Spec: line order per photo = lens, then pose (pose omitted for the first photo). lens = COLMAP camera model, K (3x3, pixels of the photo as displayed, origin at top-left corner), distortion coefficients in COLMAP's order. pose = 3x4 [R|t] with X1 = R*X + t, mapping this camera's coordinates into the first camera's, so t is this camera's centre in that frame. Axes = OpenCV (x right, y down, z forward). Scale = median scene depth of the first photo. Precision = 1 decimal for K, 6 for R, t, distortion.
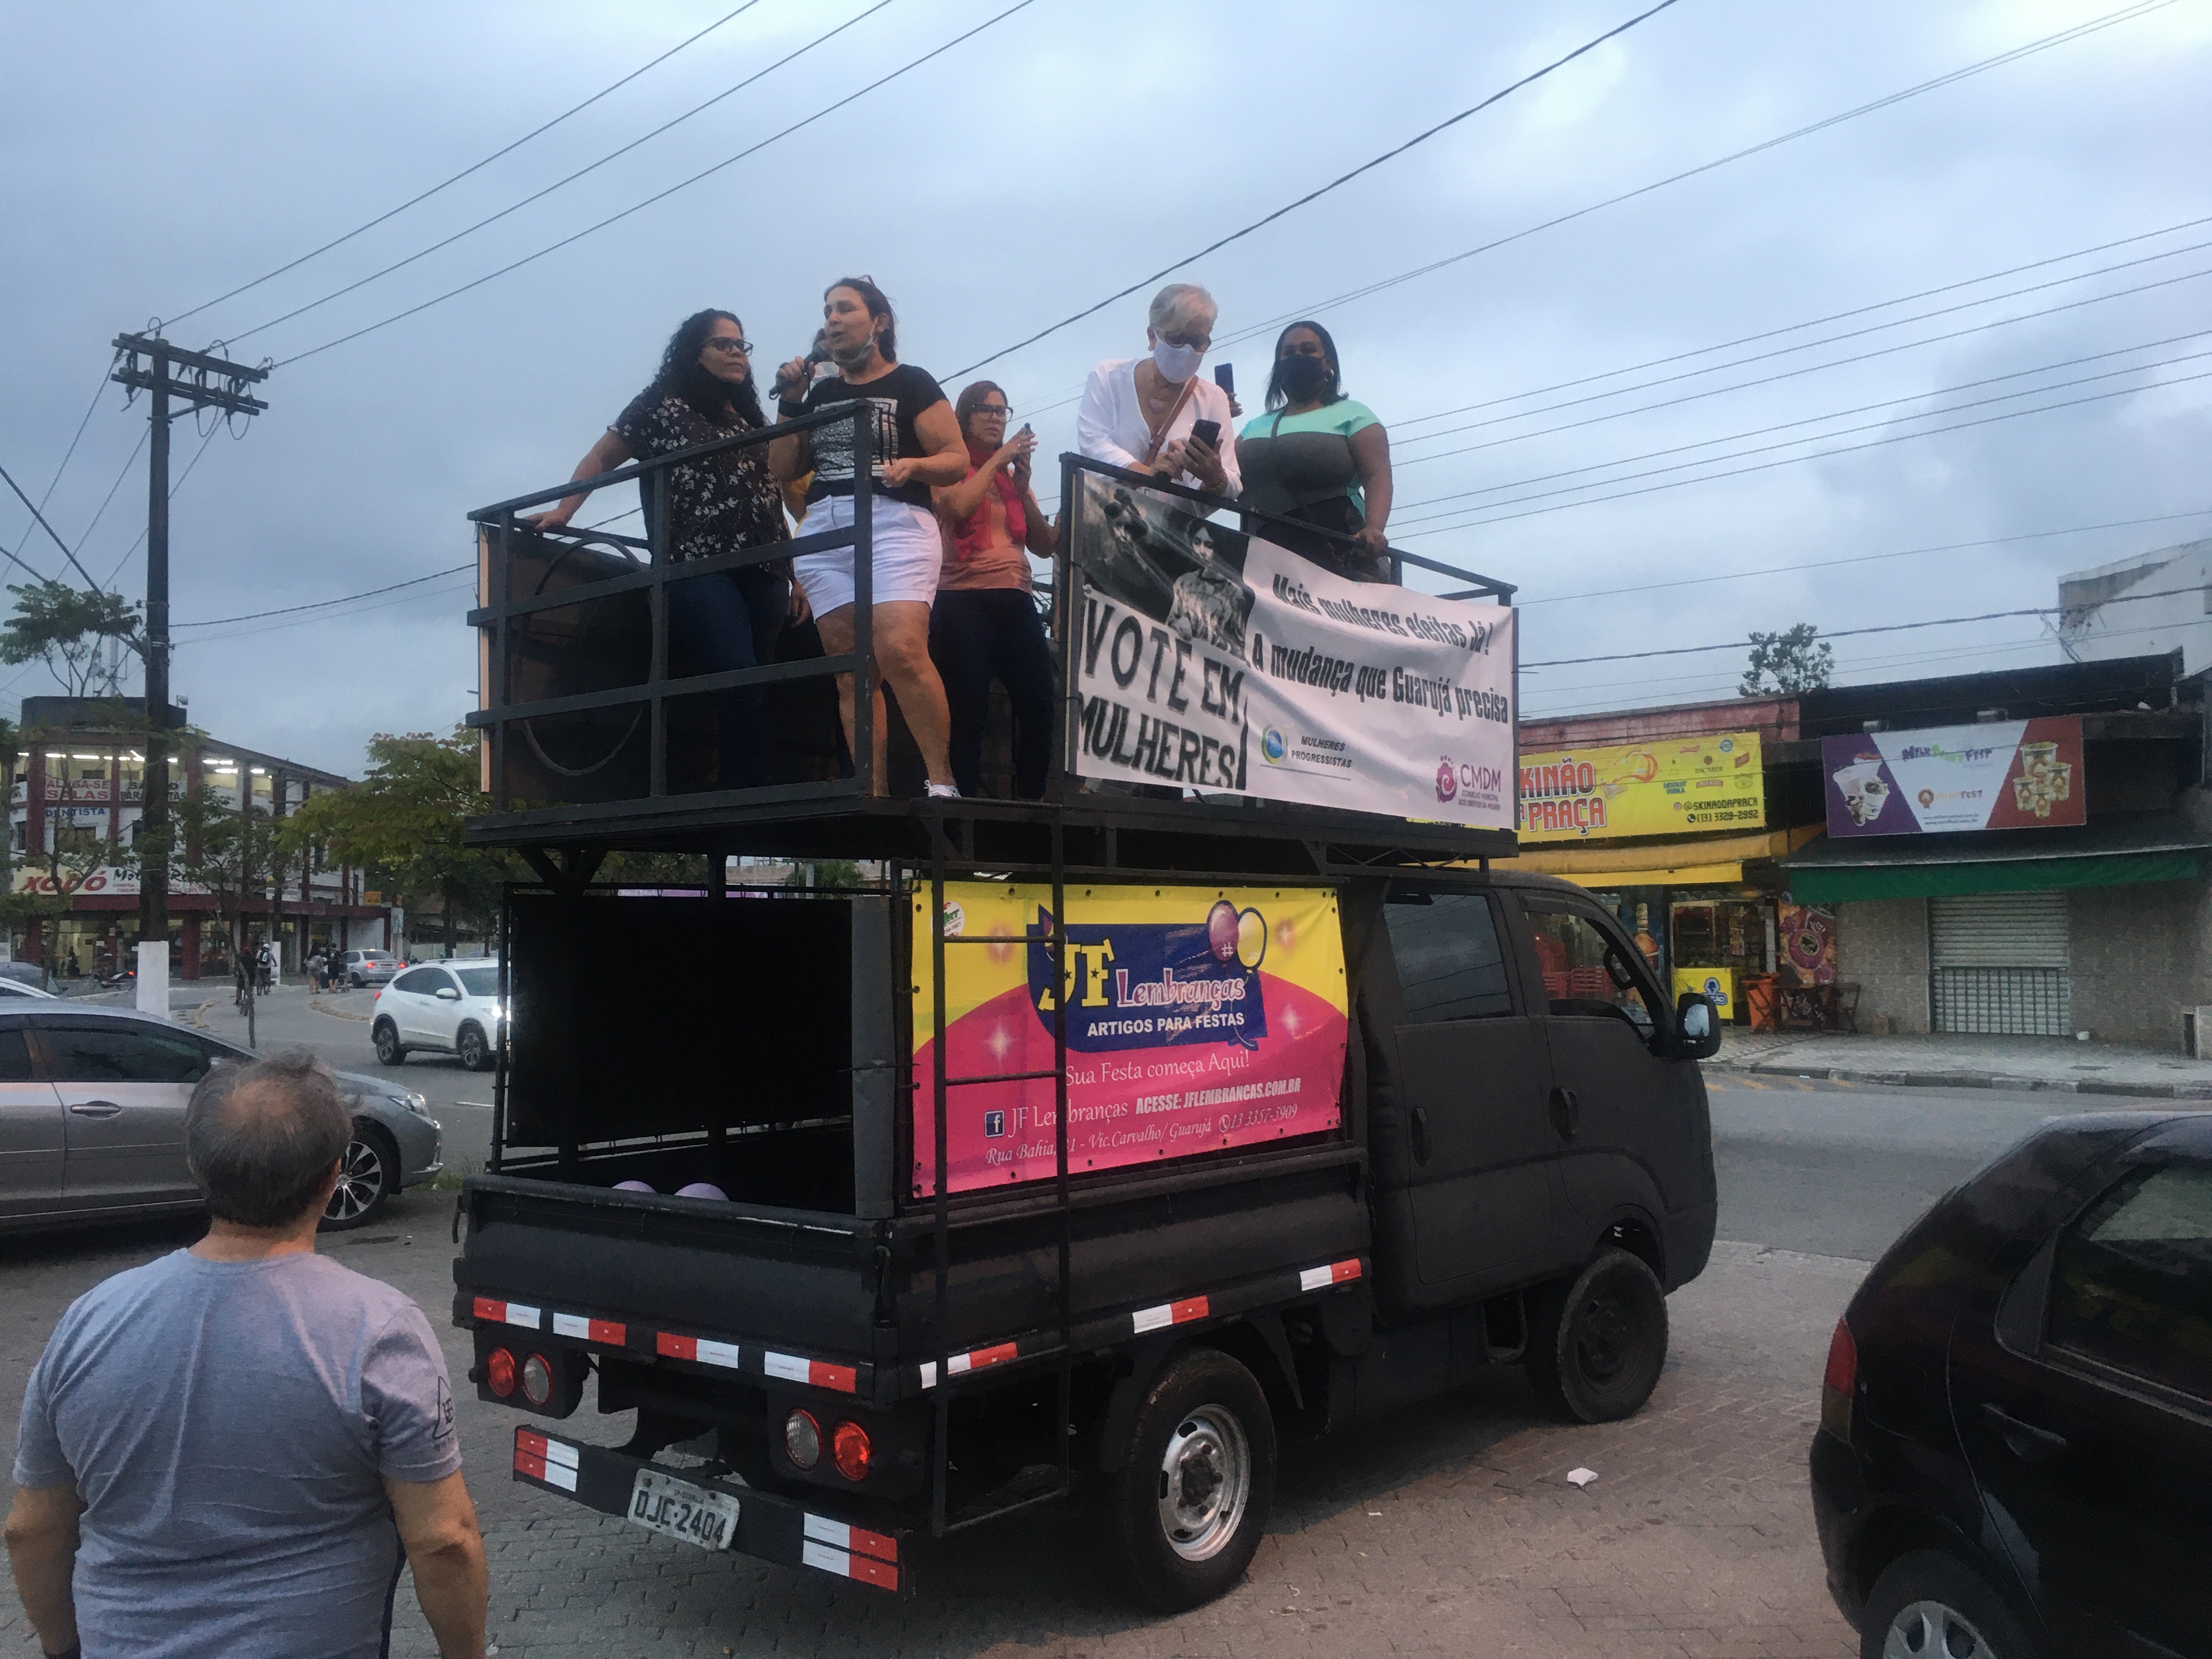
lens RADIAL K [[1805.1, 0, 1081.7], [0, 1805.1, 799.5], [0, 0, 1]] dist [0.026271, 0.001854]
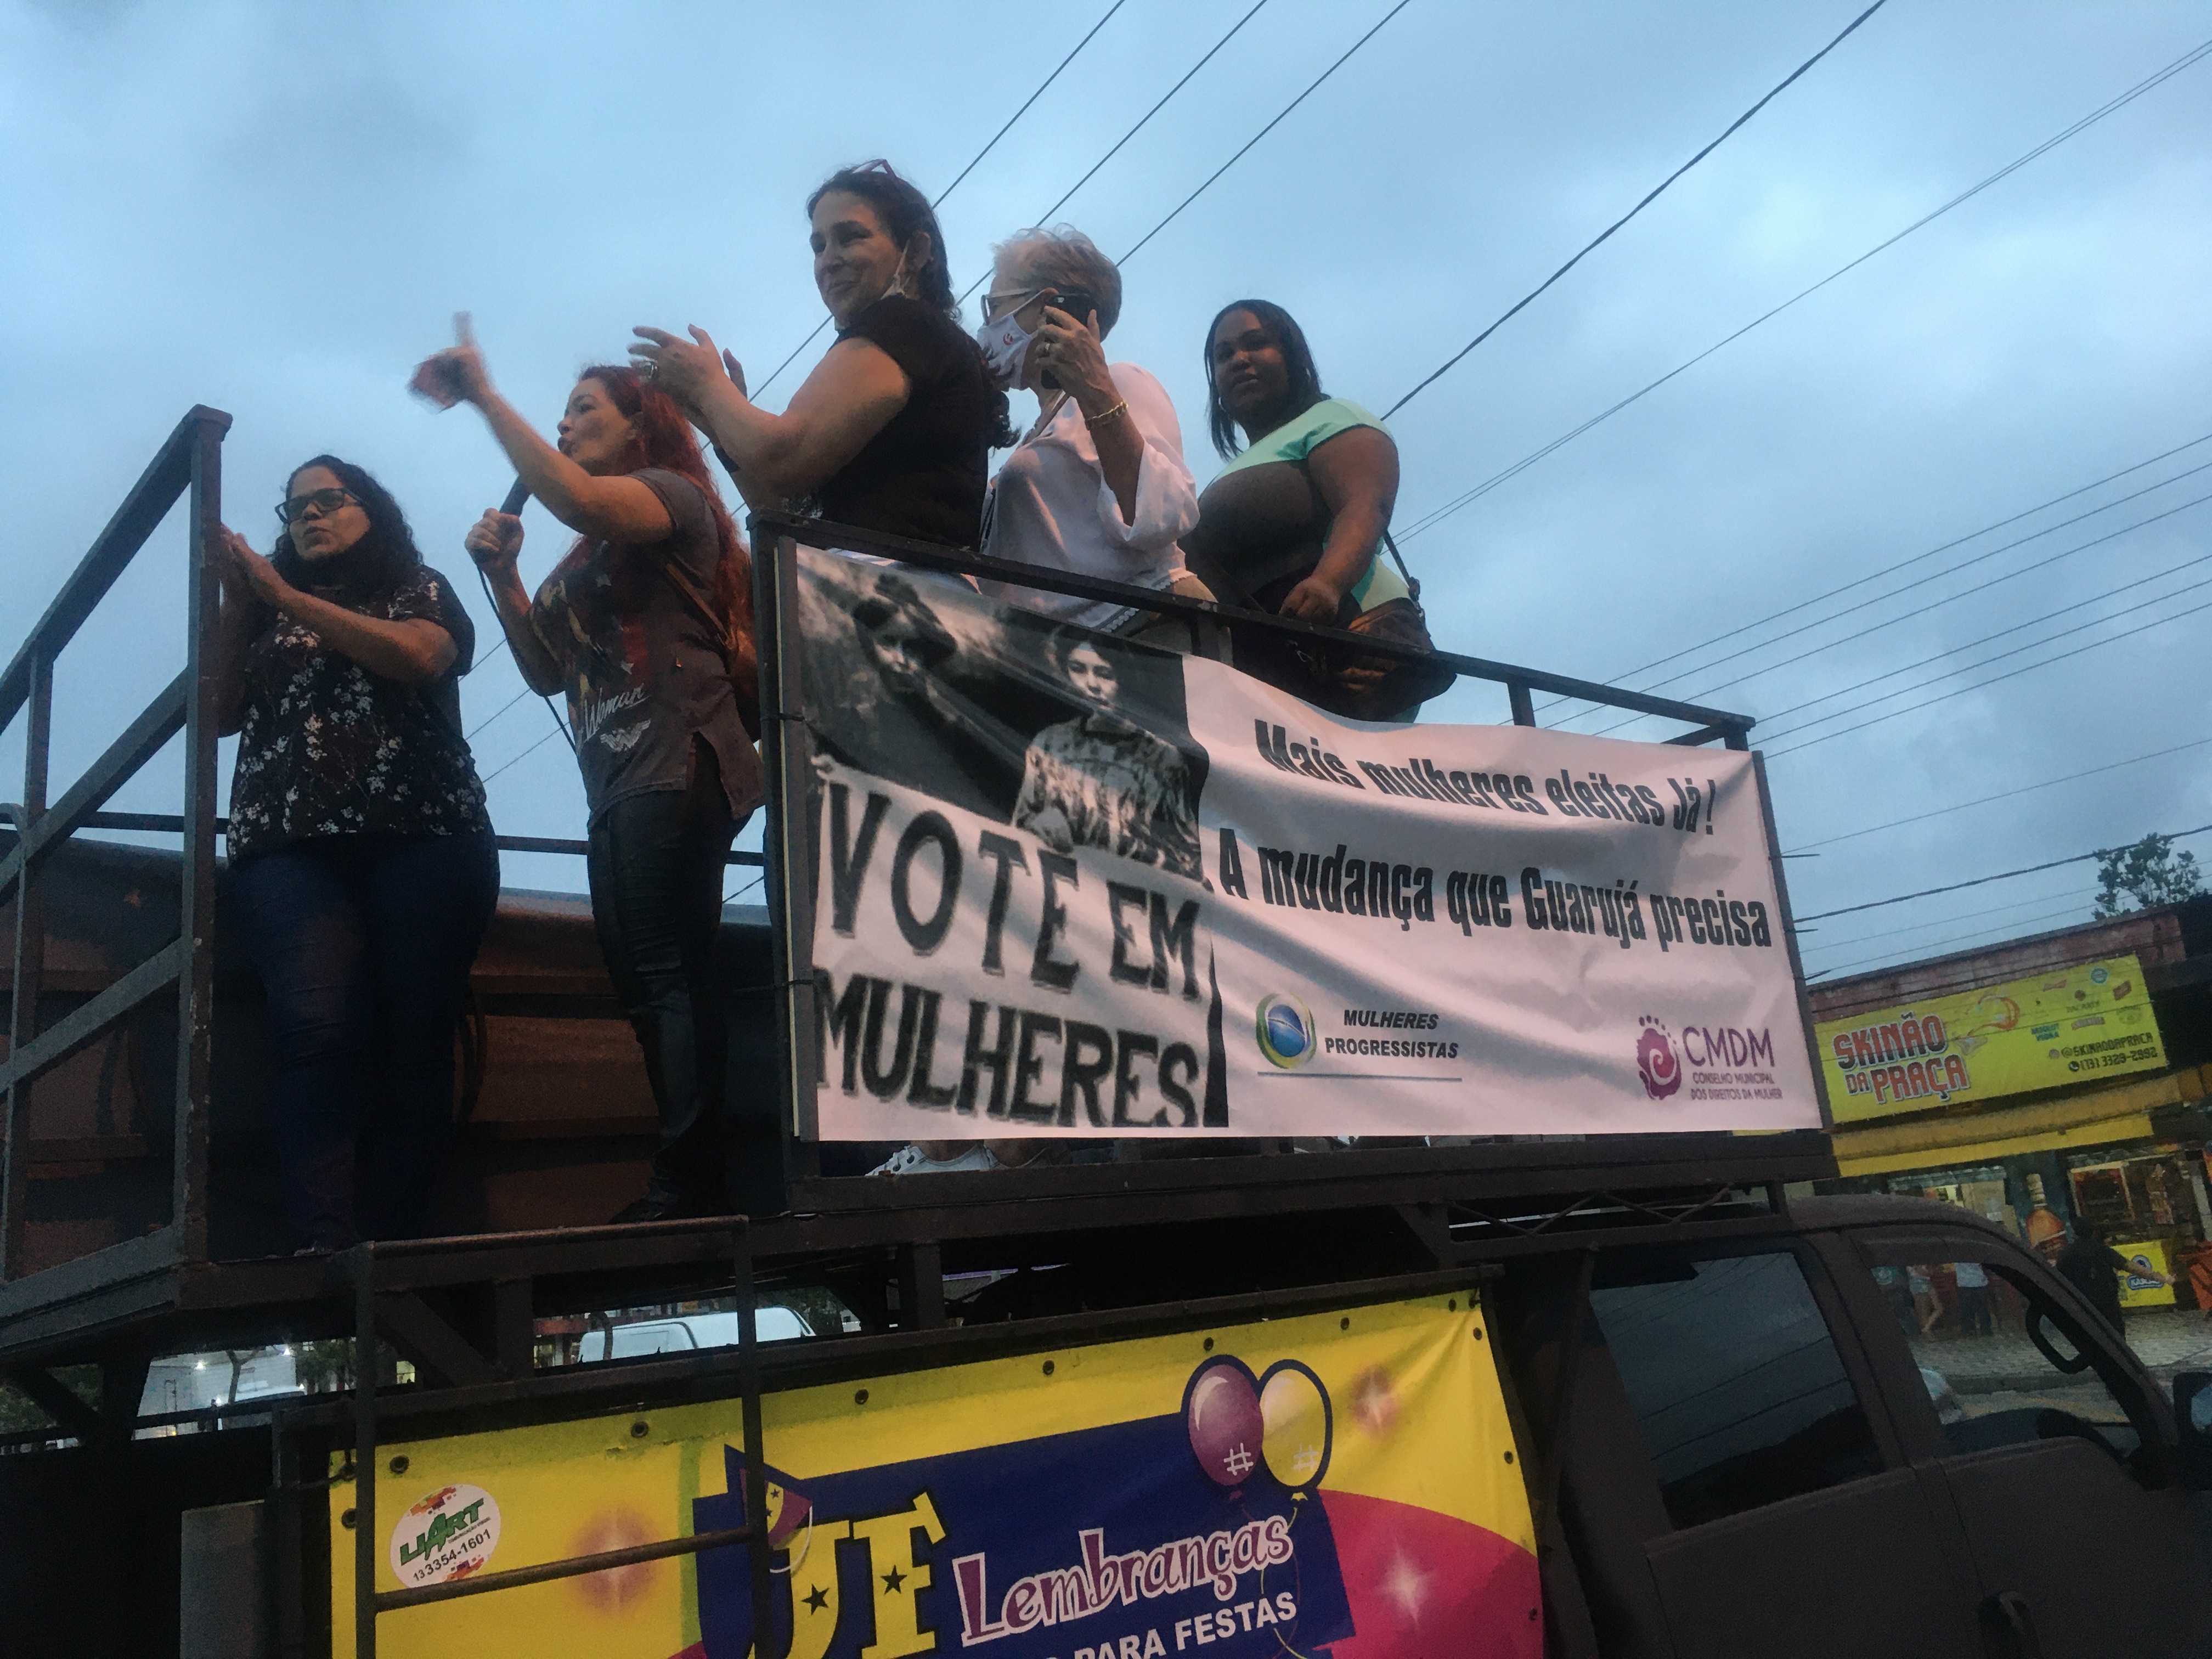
lens RADIAL K [[1828.0, 0, 1112.6], [0, 1828.0, 802.9], [0, 0, 1]] dist [0.074197, -0.084679]
pose [[0.982656, -0.138235, -0.123609, 0.119613], [0.113972, 0.976019, -0.185467, -0.001879], [0.146283, 0.168162, 0.974845, 0.424818]]
